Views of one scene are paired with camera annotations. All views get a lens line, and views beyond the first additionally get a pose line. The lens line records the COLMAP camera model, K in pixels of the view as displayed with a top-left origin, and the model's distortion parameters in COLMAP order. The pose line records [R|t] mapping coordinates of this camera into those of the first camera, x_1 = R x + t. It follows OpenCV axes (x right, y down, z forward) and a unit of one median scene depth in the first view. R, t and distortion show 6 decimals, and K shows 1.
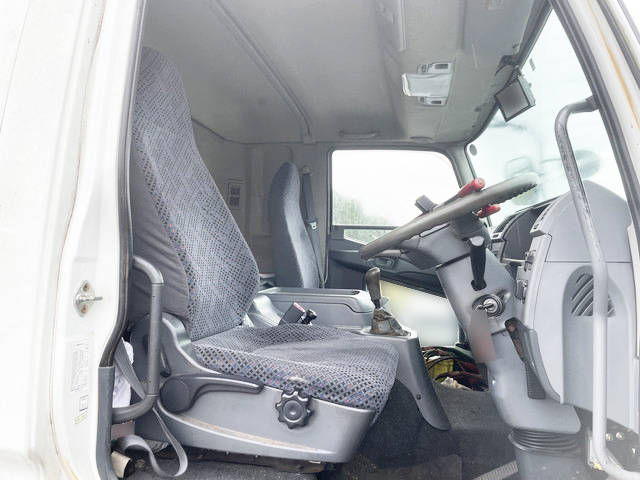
lens RADIAL K [[487.9, 0, 320.7], [0, 487.9, 237.9], [0, 0, 1]] dist [0.043794, -0.023914]
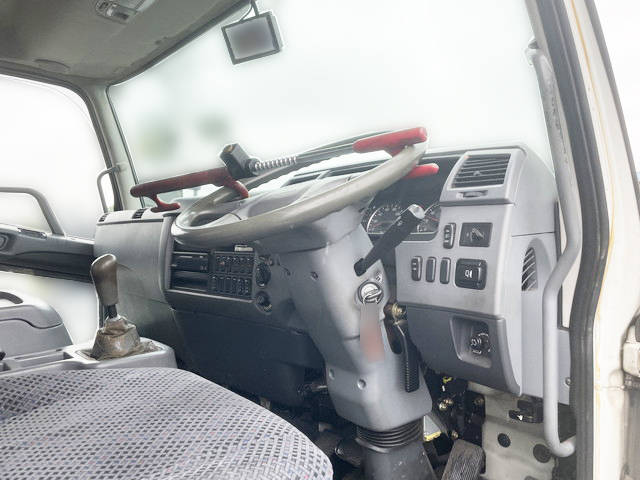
lens RADIAL K [[487.9, 0, 320.9], [0, 487.9, 238.9], [0, 0, 1]] dist [0.043794, -0.023914]
pose [[0.622789, -0.064003, 0.779767, -0.212258], [0.004558, 0.996928, 0.078187, -0.007657], [-0.782376, -0.045140, 0.621168, 0.391808]]
